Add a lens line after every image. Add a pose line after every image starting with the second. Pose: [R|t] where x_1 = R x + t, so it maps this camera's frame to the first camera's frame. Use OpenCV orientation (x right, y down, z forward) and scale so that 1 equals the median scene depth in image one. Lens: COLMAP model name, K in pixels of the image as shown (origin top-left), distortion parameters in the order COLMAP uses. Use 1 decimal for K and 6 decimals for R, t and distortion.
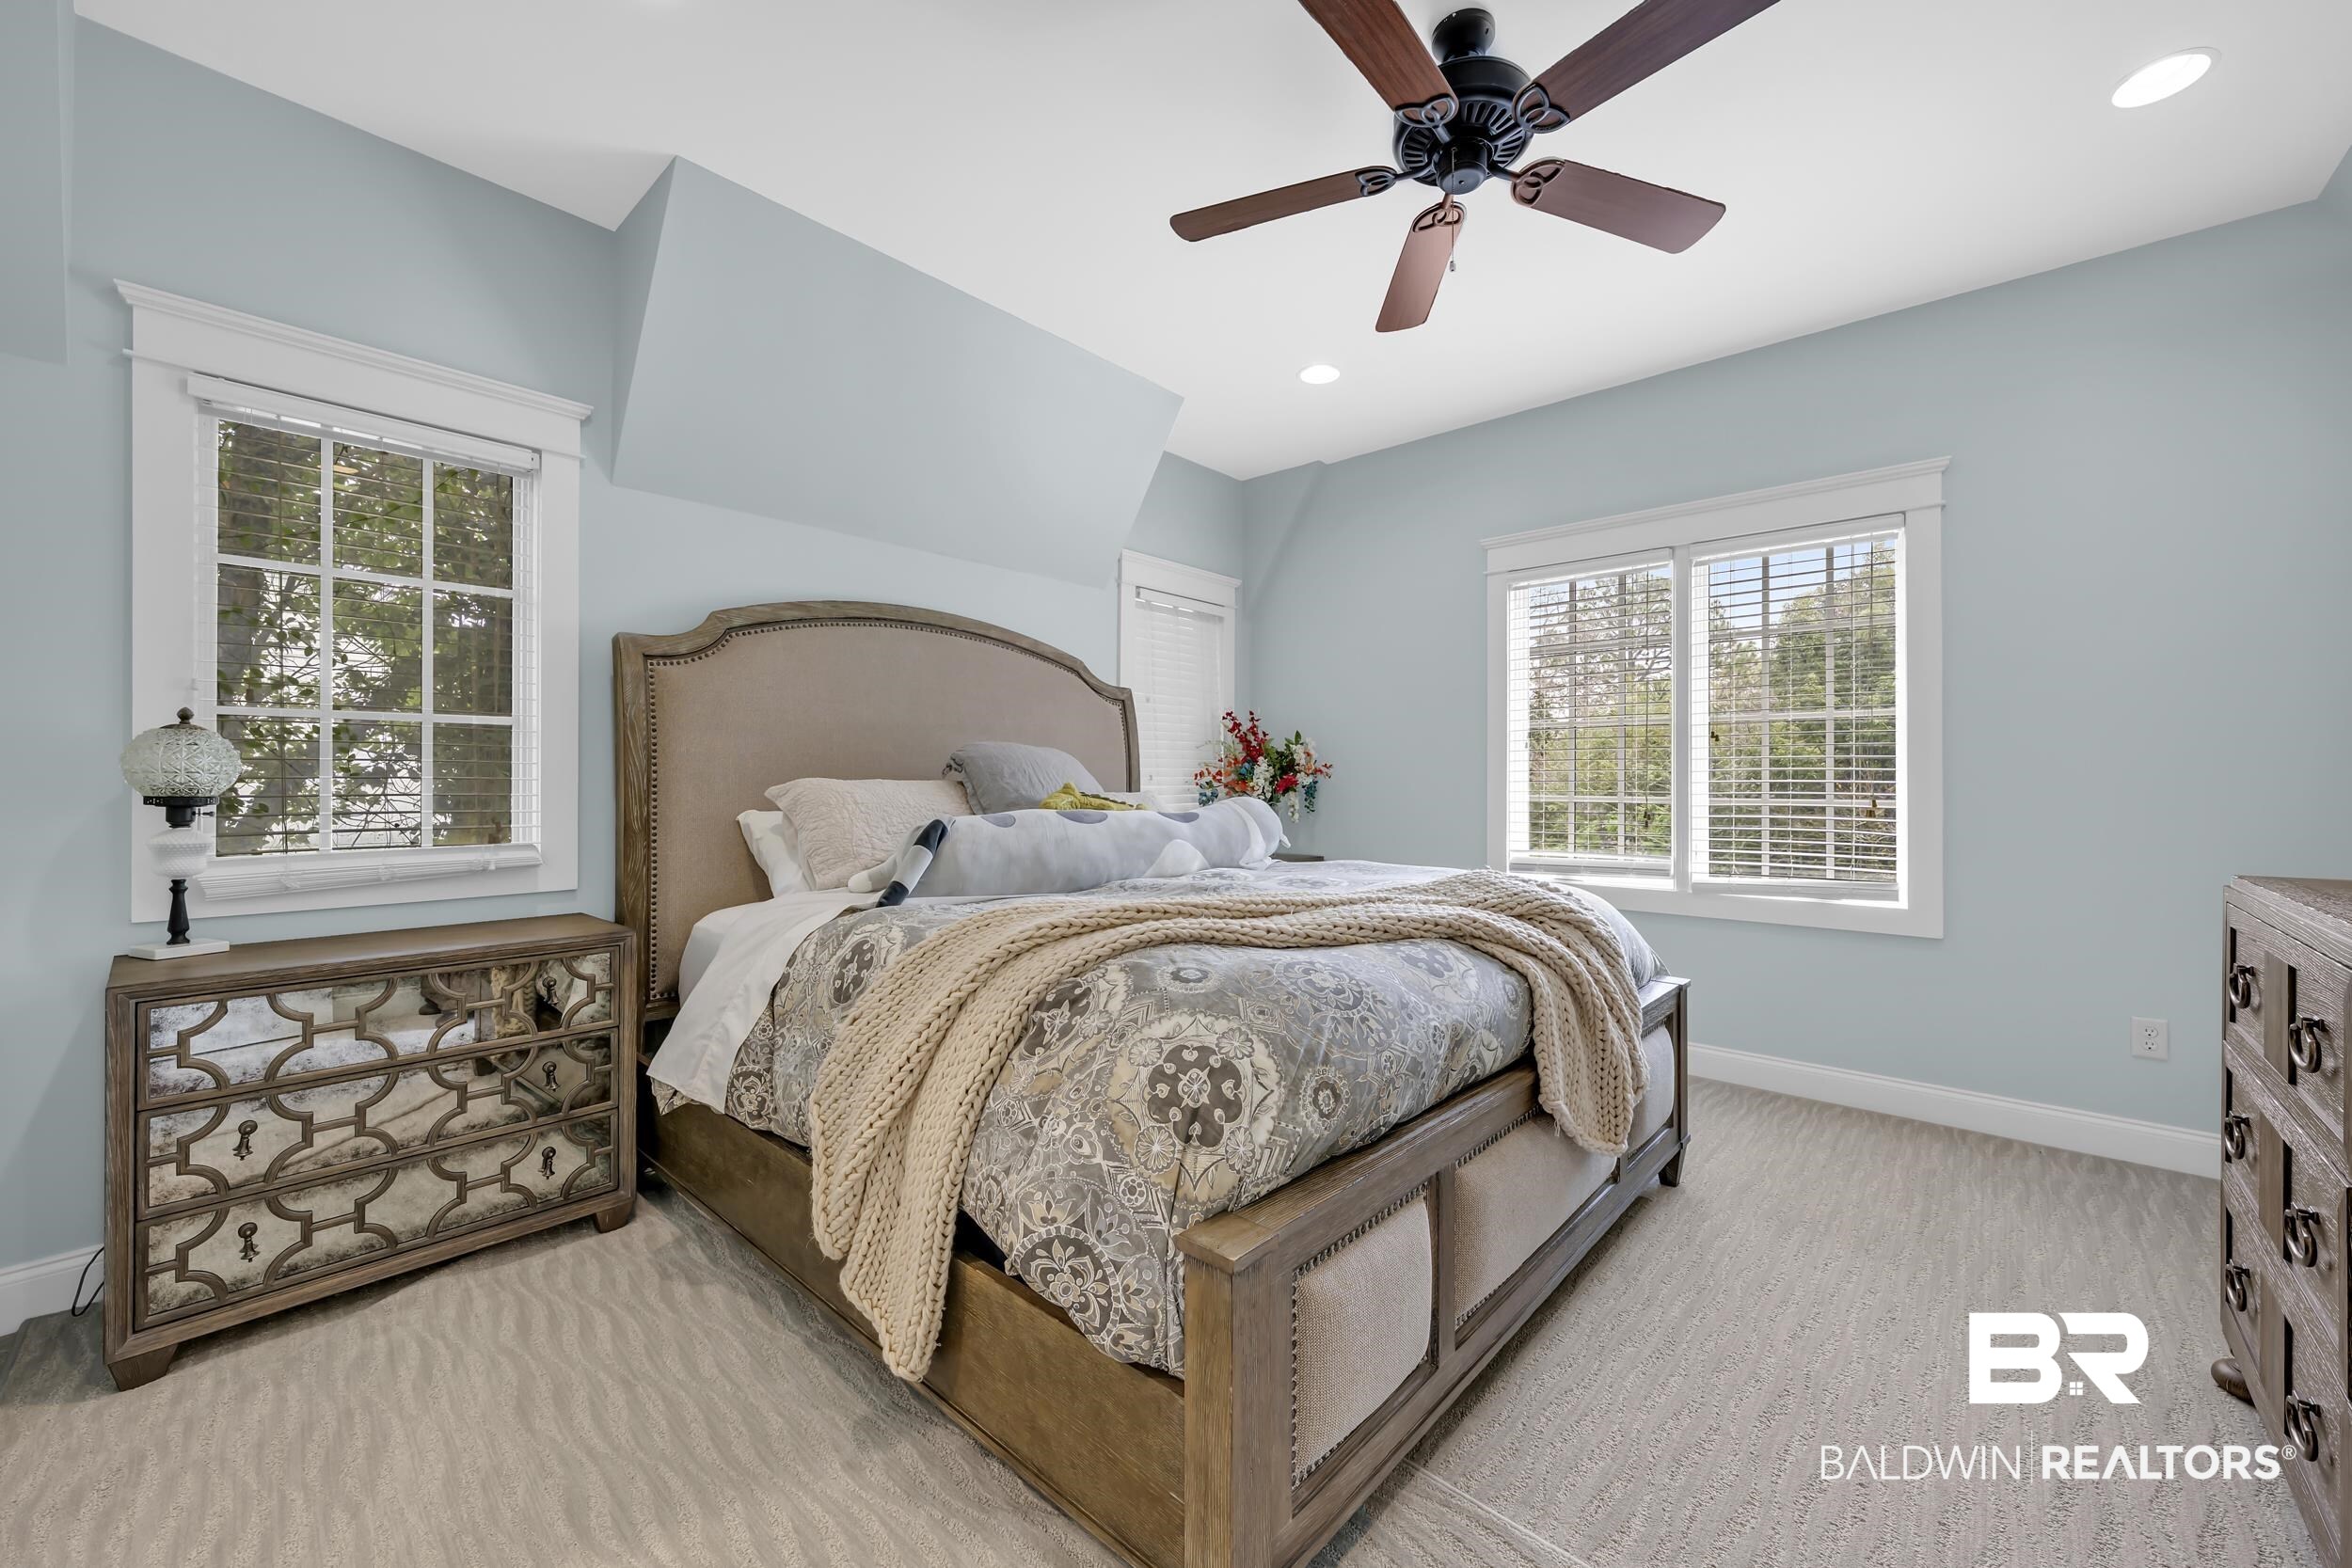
lens RADIAL K [[900.7, 0, 1176.7], [0, 900.7, 776.6], [0, 0, 1]] dist [-0.000203, -0.000050]
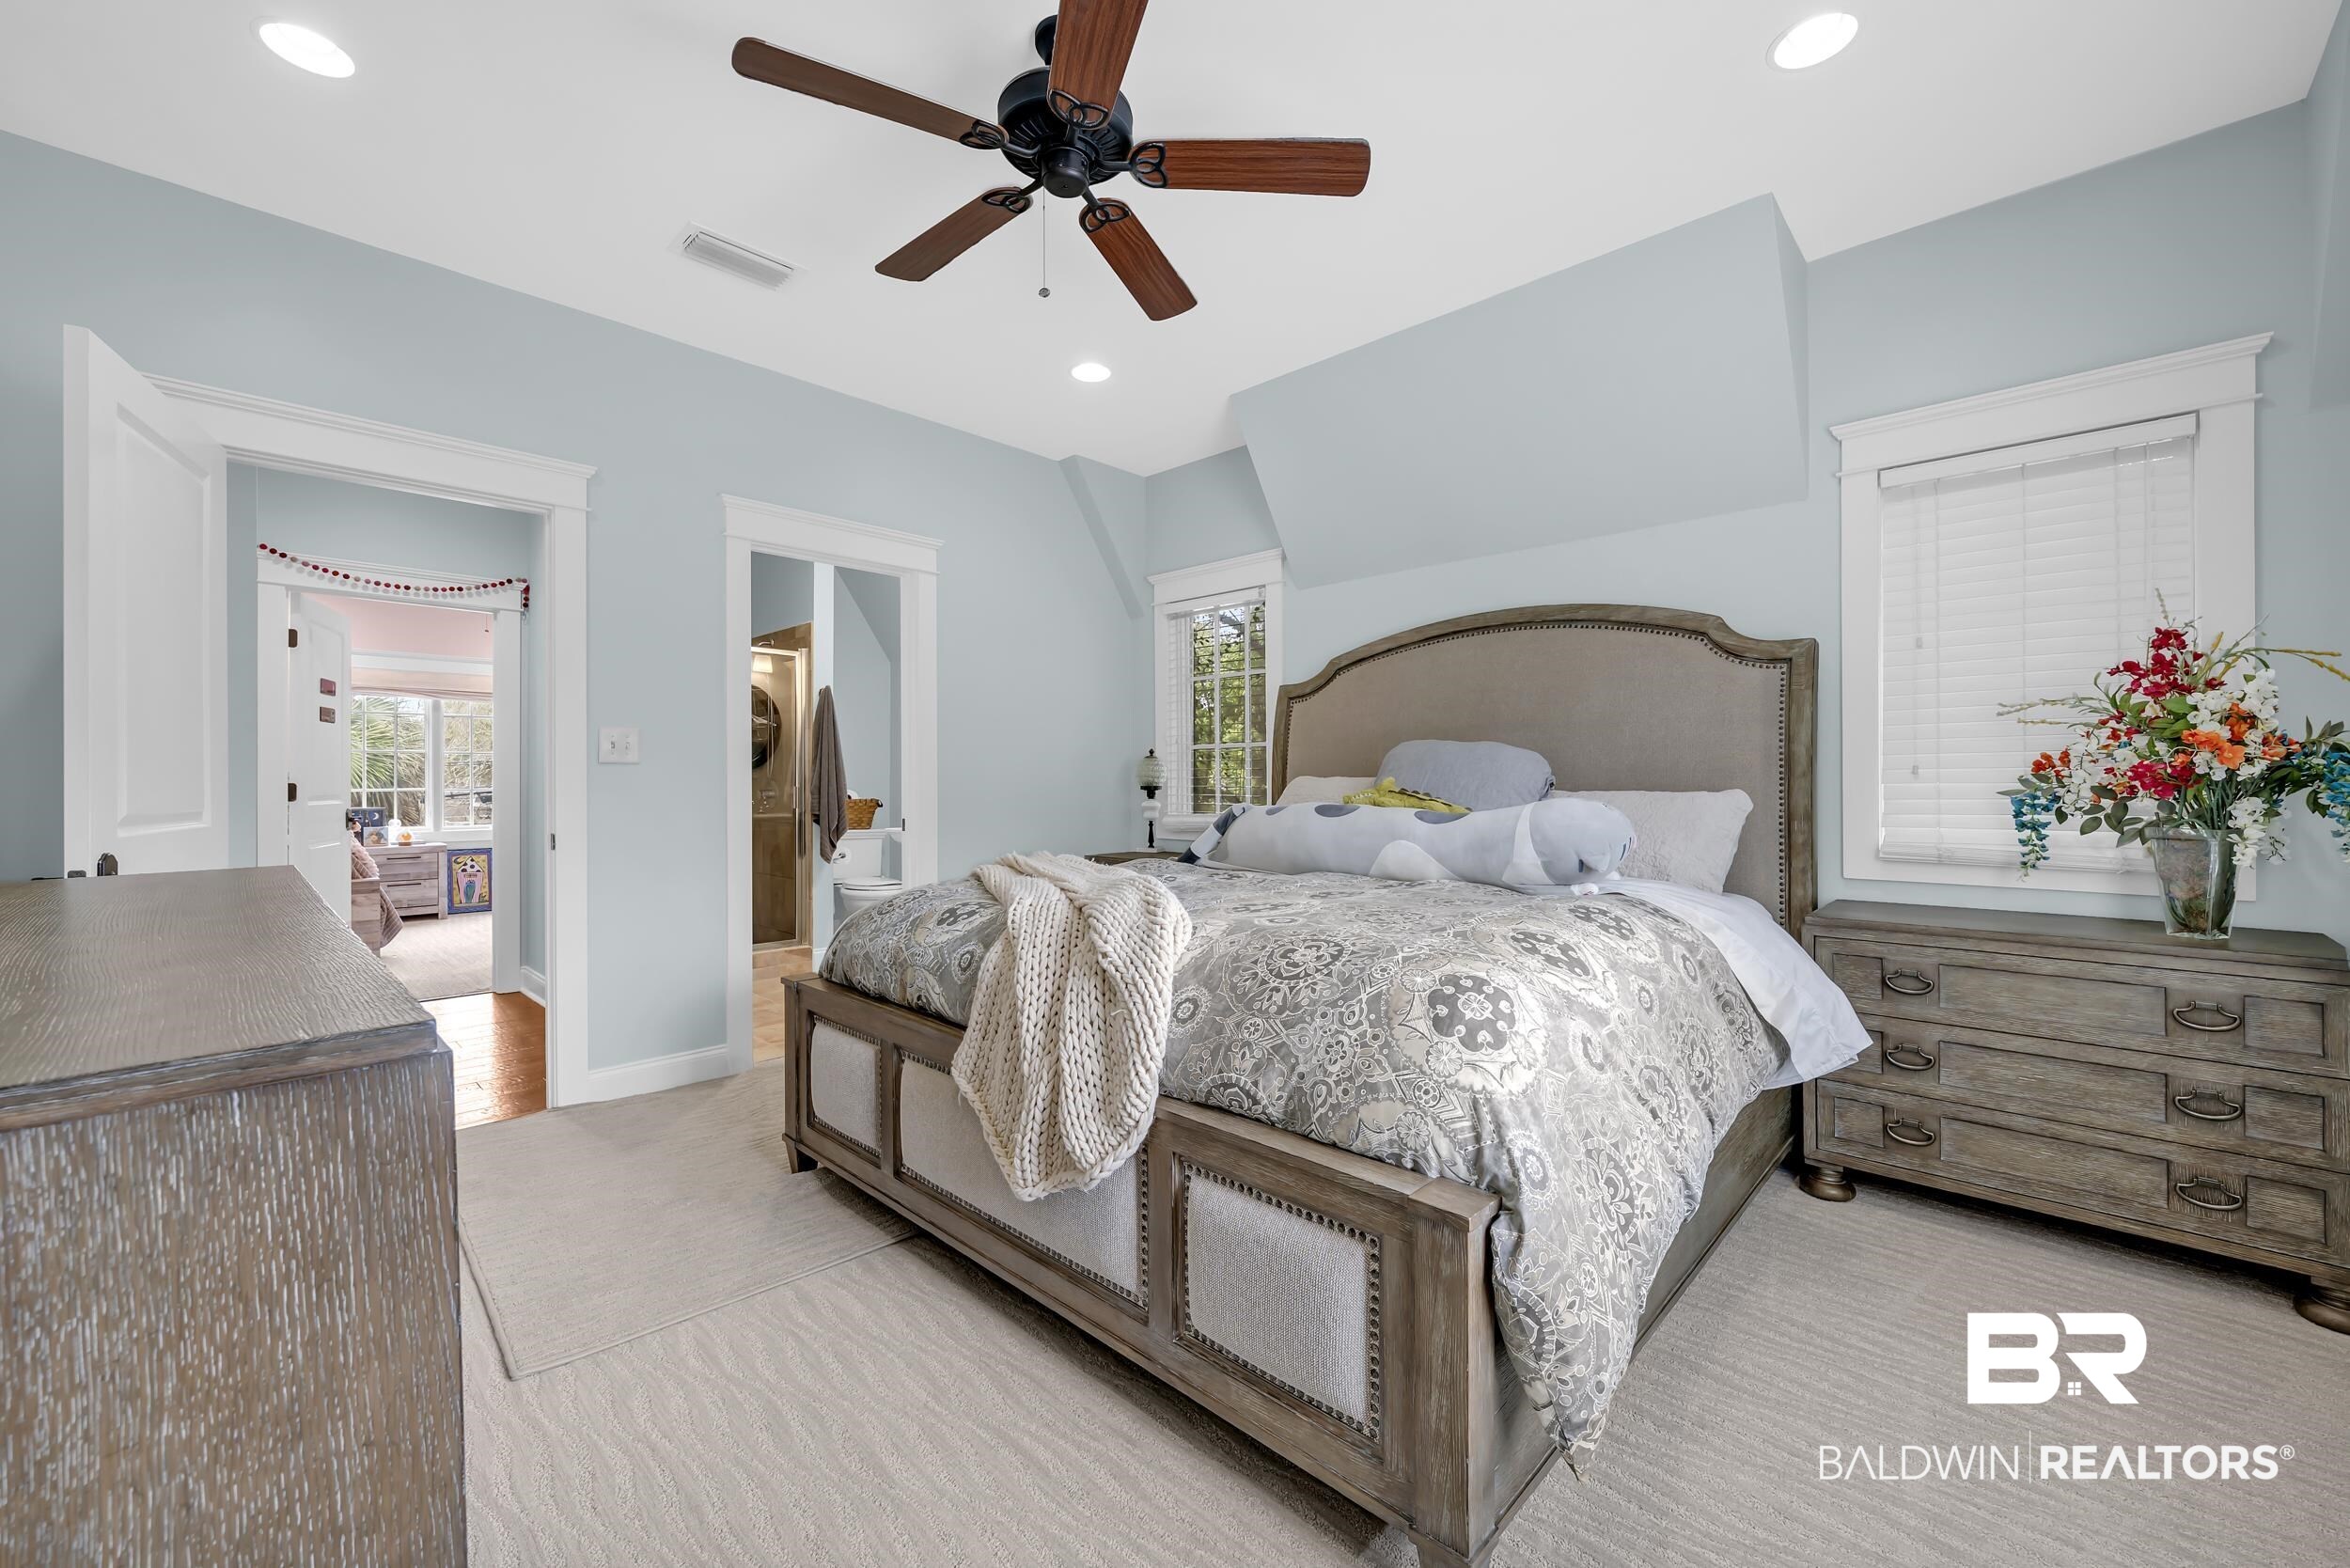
lens RADIAL K [[883.6, 0, 1176.7], [0, 883.6, 789.2], [0, 0, 1]] dist [0.001100, -0.000007]
pose [[-0.004597, 0.006724, -0.999967, 0.855496], [0.005014, 0.999965, 0.006701, 0.010618], [0.999977, -0.004983, -0.004630, 0.741790]]
